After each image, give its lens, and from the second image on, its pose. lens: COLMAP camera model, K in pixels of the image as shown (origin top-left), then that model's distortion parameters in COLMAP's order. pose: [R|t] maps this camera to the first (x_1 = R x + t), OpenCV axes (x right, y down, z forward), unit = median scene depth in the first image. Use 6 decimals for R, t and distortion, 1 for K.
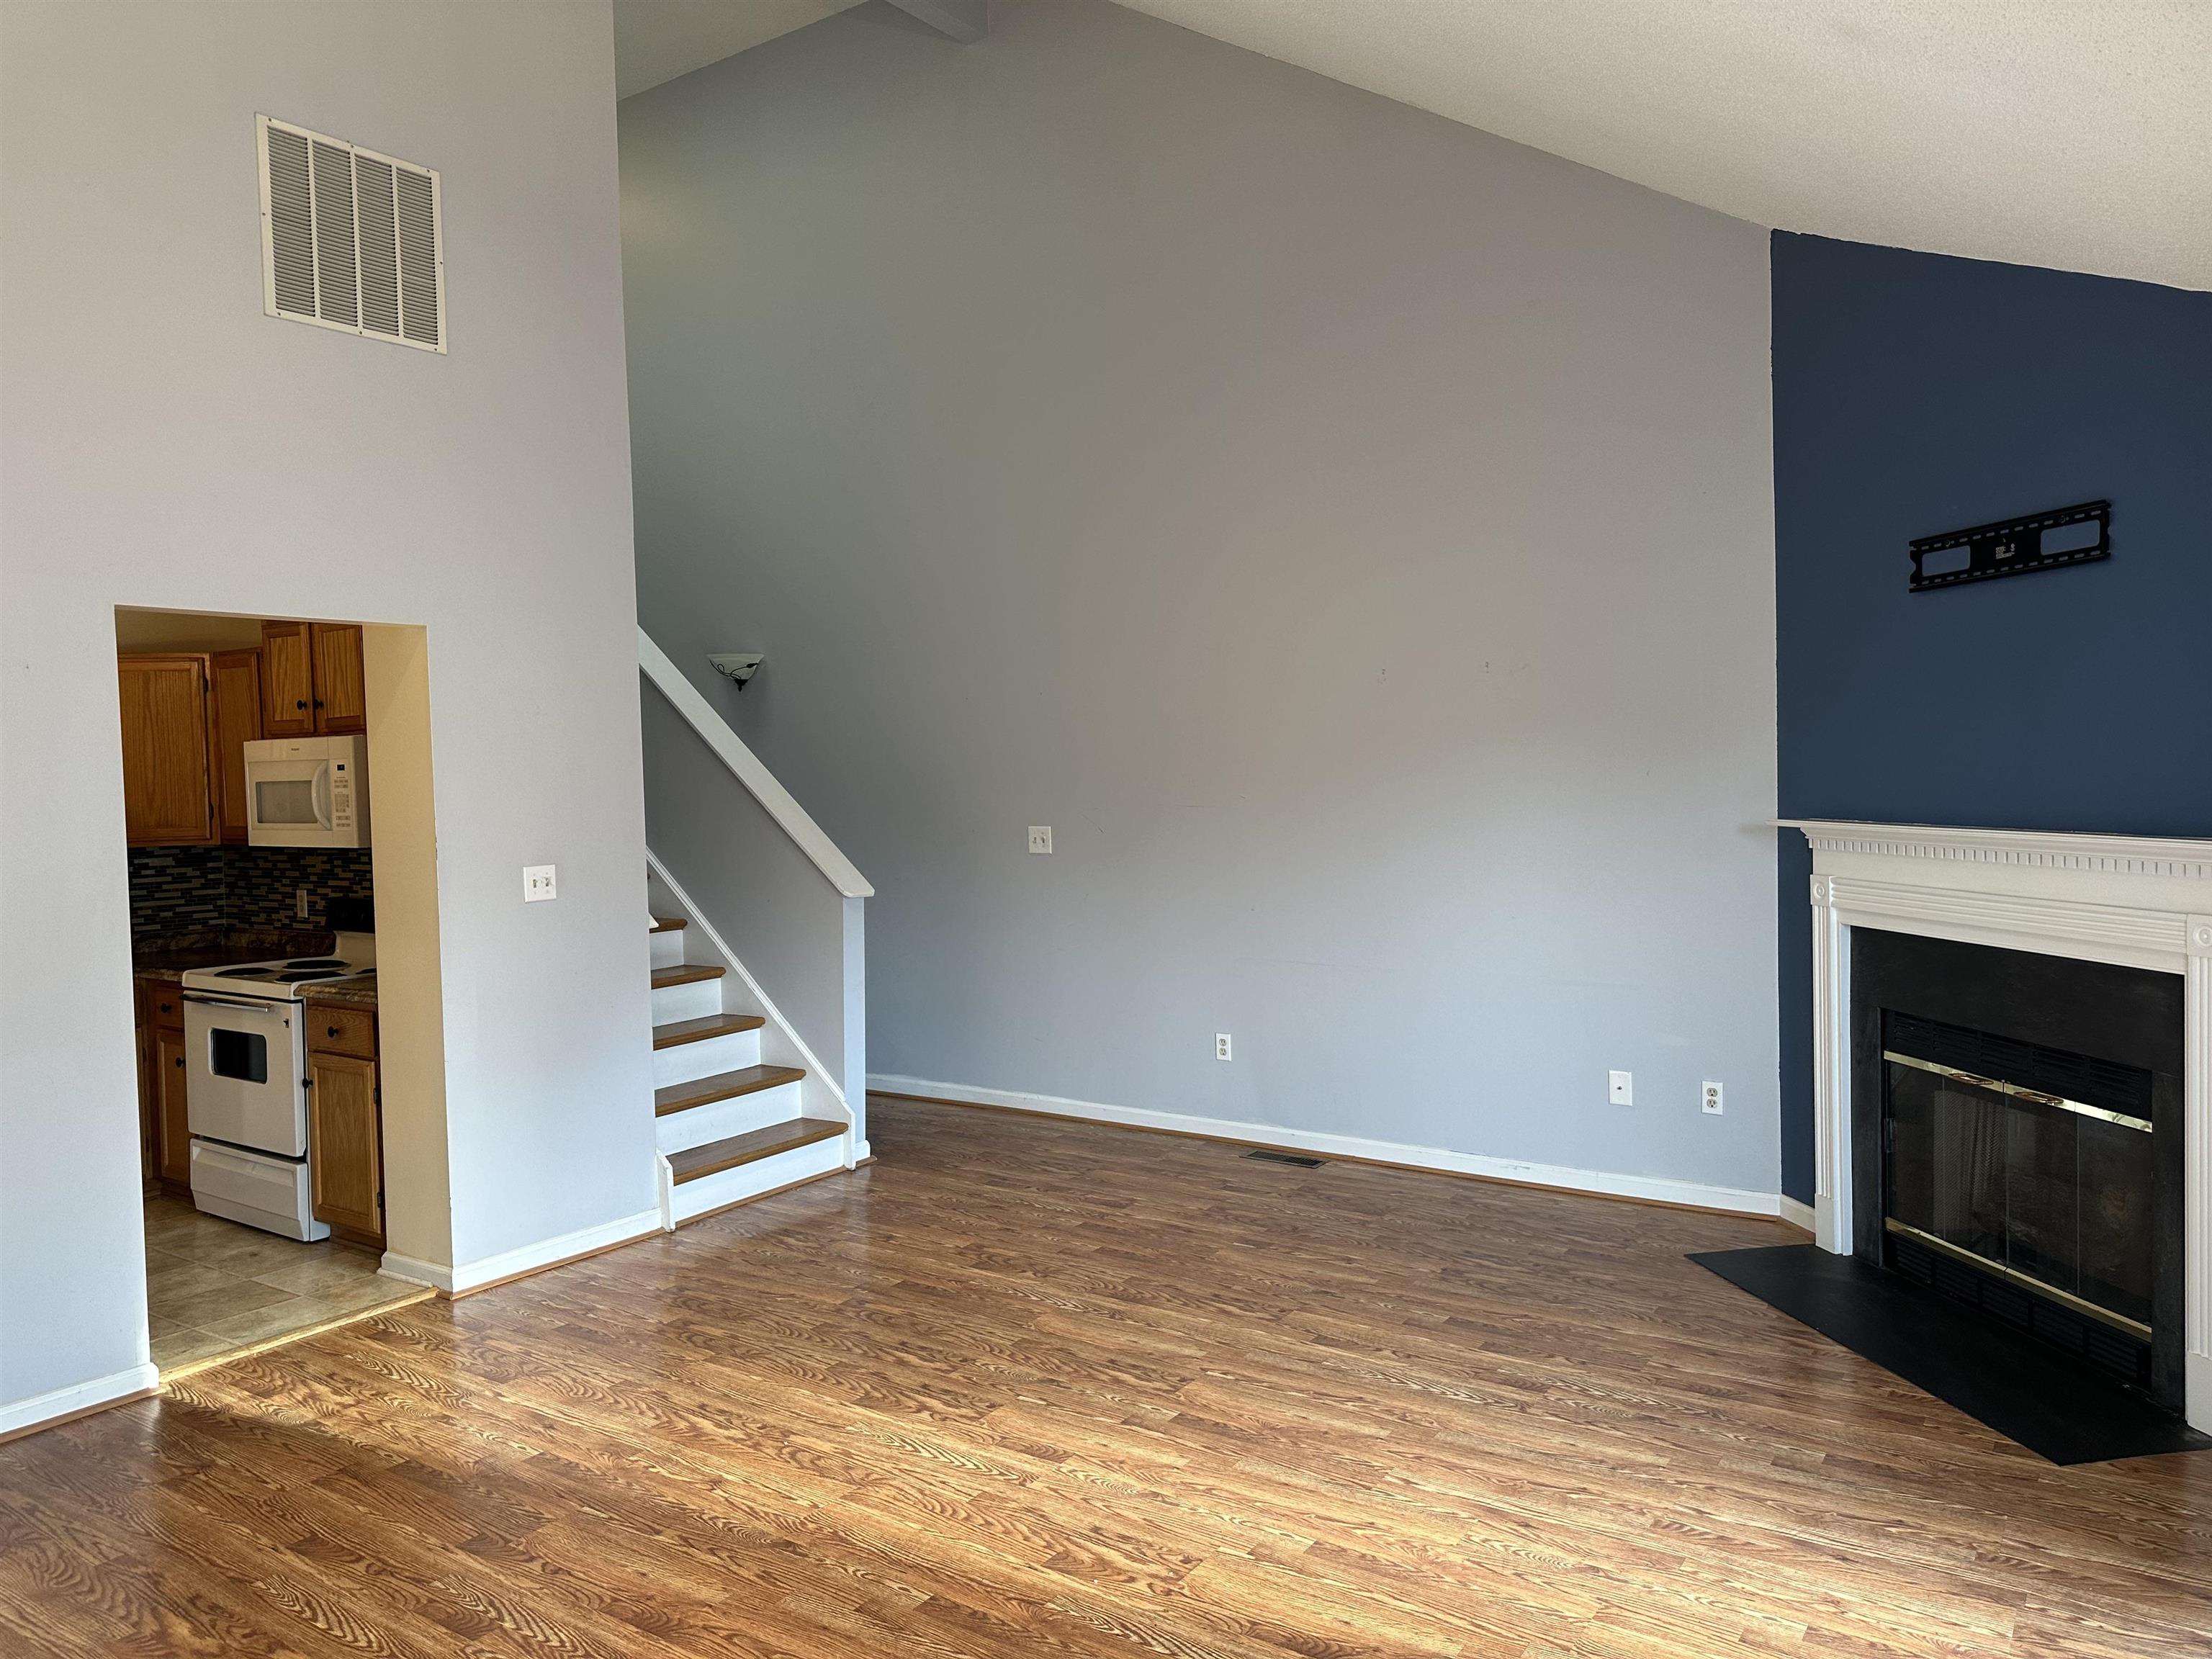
lens RADIAL K [[1561.4, 0, 1110.9], [0, 1561.4, 816.8], [0, 0, 1]] dist [0.042735, -0.049953]
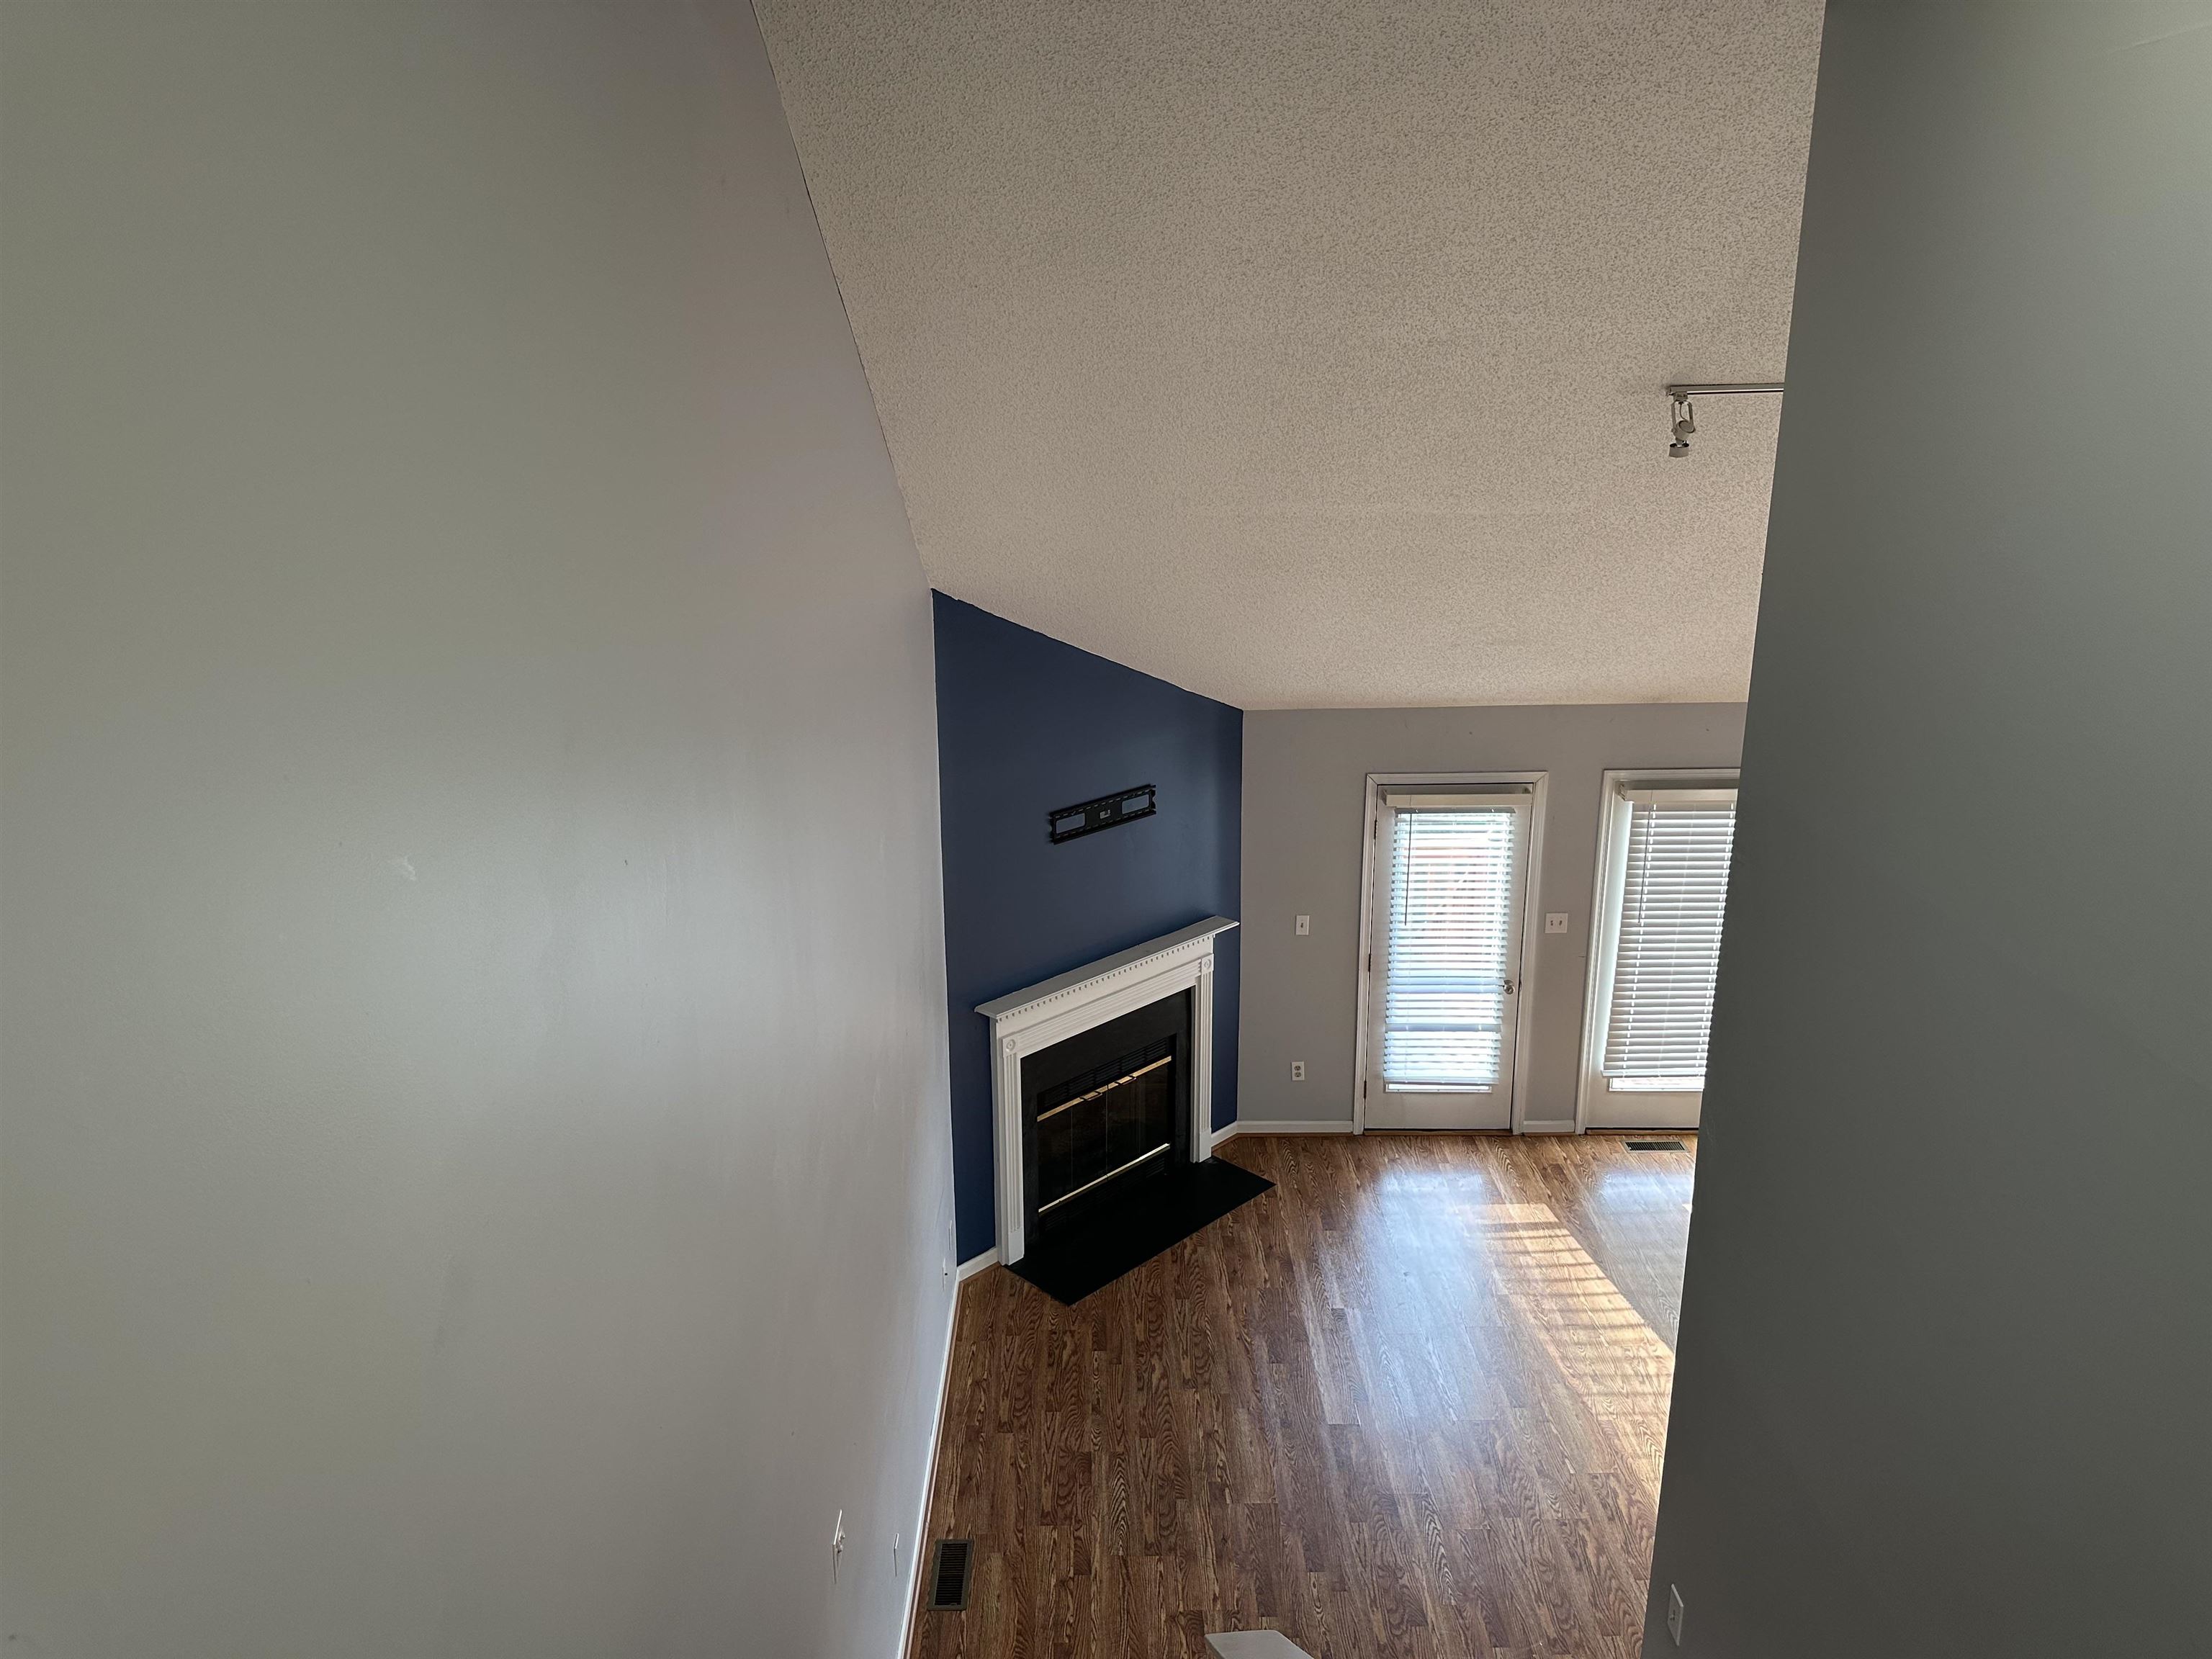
lens RADIAL K [[1561.4, 0, 1088.5], [0, 1561.4, 789.5], [0, 0, 1]] dist [0.042735, -0.049953]
pose [[-0.568757, -0.196952, 0.798577, -0.879222], [0.041938, 0.962701, 0.267299, -0.704655], [-0.821436, 0.185519, -0.539283, 2.065563]]
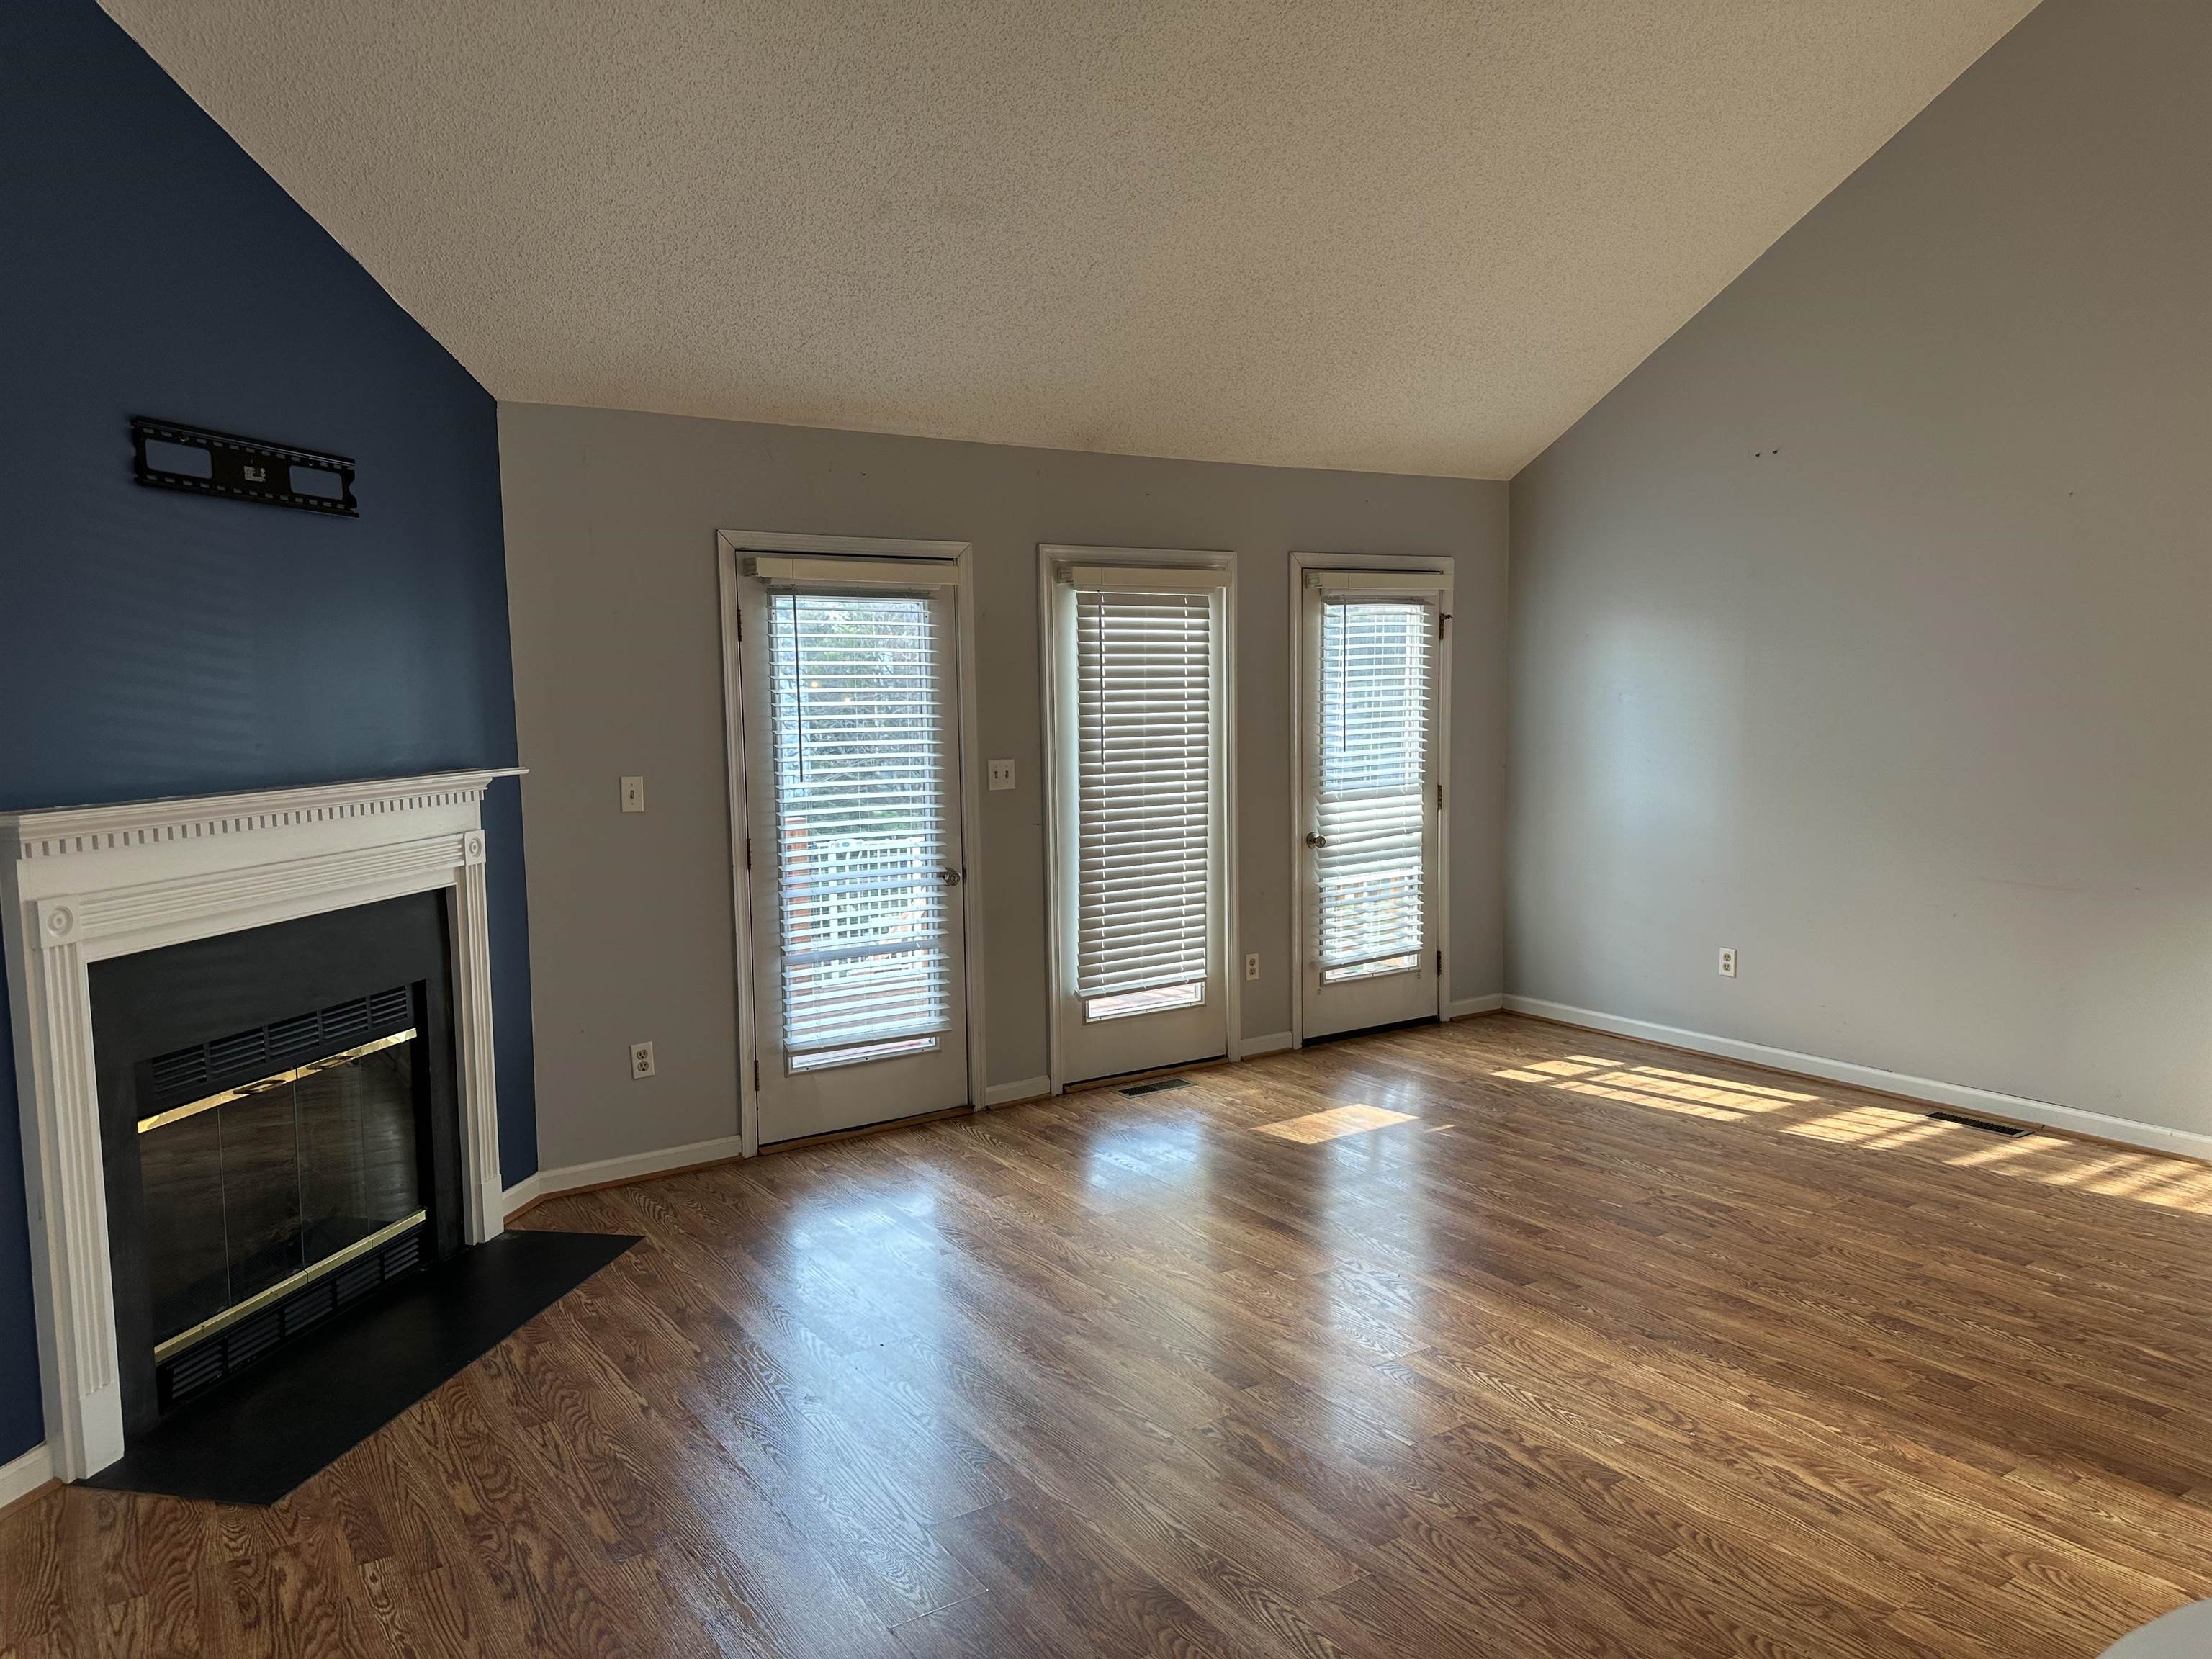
lens RADIAL K [[1561.4, 0, 1112.9], [0, 1561.4, 812.6], [0, 0, 1]] dist [0.042735, -0.049953]
pose [[-0.929463, 0.006347, 0.368860, -0.214122], [0.049024, 0.993109, 0.106444, -0.052506], [-0.365642, 0.117019, -0.923370, 1.741714]]
